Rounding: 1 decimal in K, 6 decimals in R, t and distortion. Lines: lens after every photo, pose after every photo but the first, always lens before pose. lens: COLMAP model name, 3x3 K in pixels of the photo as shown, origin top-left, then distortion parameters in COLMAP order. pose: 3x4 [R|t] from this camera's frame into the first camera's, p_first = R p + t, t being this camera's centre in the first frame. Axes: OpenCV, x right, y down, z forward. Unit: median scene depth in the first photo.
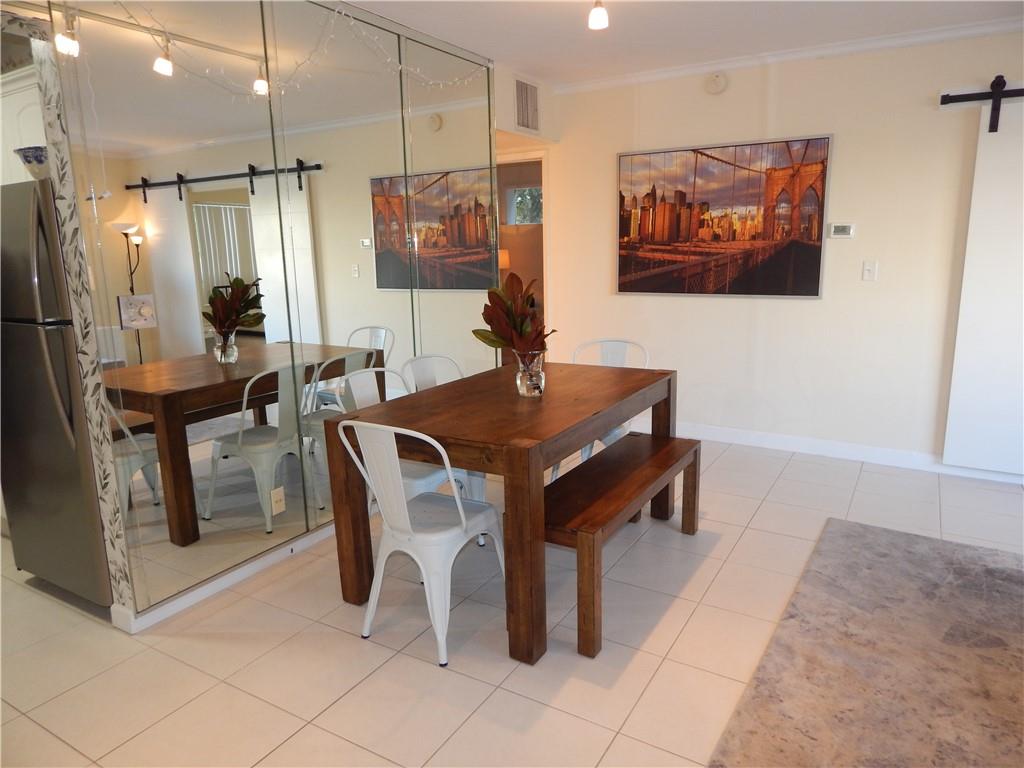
lens RADIAL K [[684.8, 0, 514.3], [0, 684.8, 384.5], [0, 0, 1]] dist [0.009689, -0.011392]
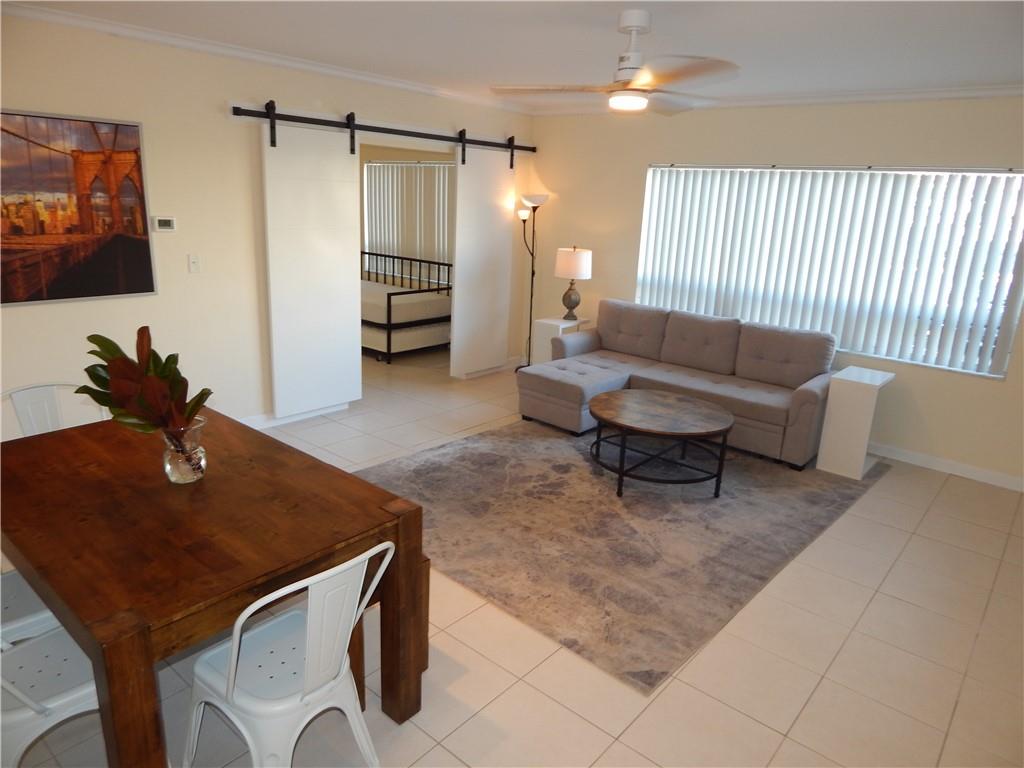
lens RADIAL K [[684.8, 0, 521.7], [0, 684.8, 381.0], [0, 0, 1]] dist [0.009689, -0.011392]
pose [[0.147580, -0.239171, 0.959697, -0.438503], [0.153163, 0.964143, 0.216726, -0.138272], [-0.977119, 0.115006, 0.178921, 0.337250]]
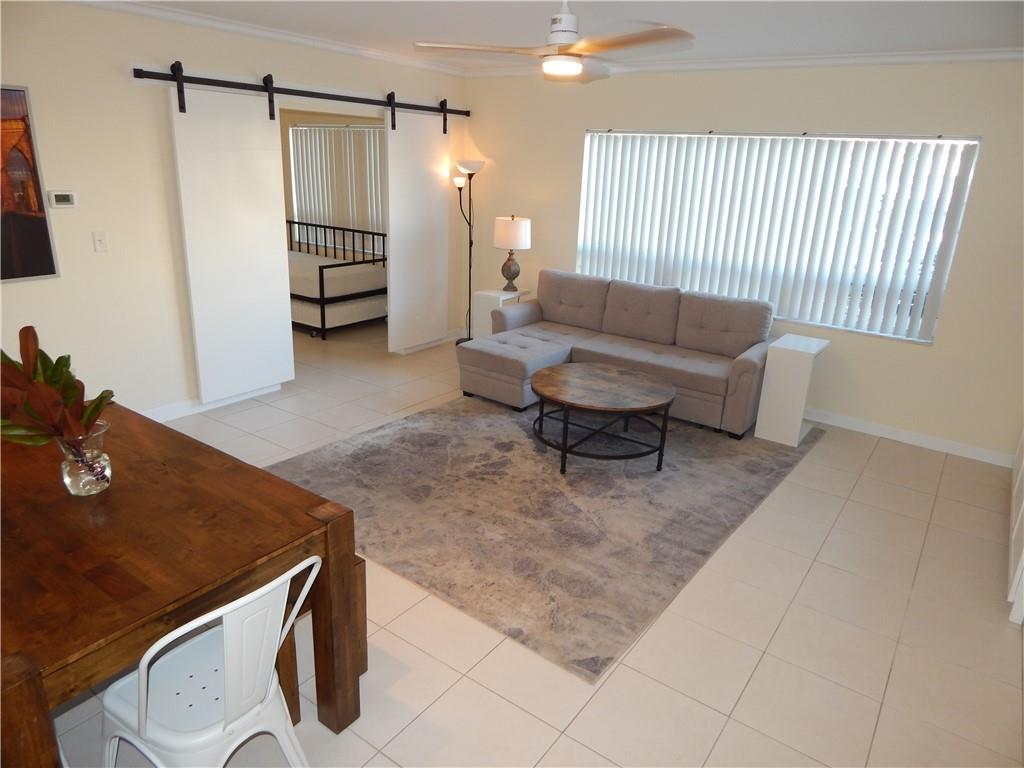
lens RADIAL K [[684.8, 0, 522.1], [0, 684.8, 382.7], [0, 0, 1]] dist [0.009689, -0.011392]
pose [[0.063281, -0.294465, 0.953565, -0.407098], [0.160045, 0.946108, 0.281541, -0.149582], [-0.985079, 0.134797, 0.106998, 0.330821]]
